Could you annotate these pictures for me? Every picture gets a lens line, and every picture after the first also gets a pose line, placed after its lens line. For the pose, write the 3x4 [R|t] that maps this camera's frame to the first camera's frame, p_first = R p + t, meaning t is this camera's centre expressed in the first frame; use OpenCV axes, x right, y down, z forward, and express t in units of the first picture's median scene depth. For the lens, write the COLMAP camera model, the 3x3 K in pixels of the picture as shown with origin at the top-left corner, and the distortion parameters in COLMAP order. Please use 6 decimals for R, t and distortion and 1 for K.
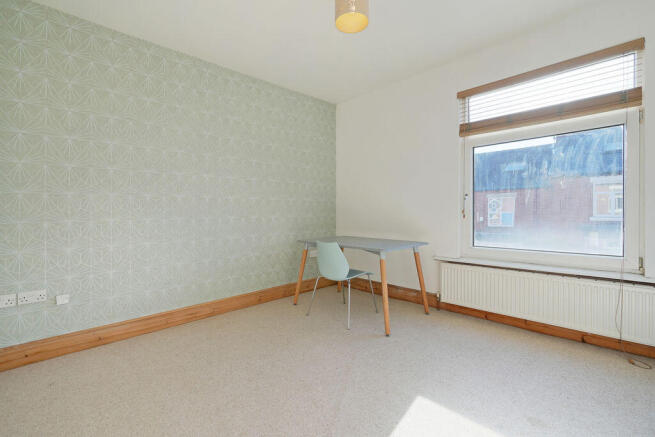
lens RADIAL K [[294.0, 0, 341.9], [0, 294.0, 217.3], [0, 0, 1]] dist [0.002437, 0.000587]
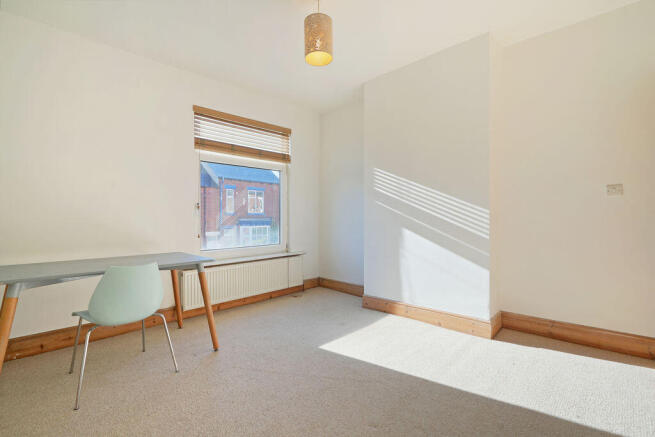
lens RADIAL K [[310.1, 0, 318.7], [0, 310.1, 217.0], [0, 0, 1]] dist [-0.001928, 0.000140]
pose [[0.008660, 0.004599, 0.999952, -0.916654], [0.019893, 0.999791, -0.004771, -0.016227], [-0.999765, 0.019934, 0.008567, 0.715304]]
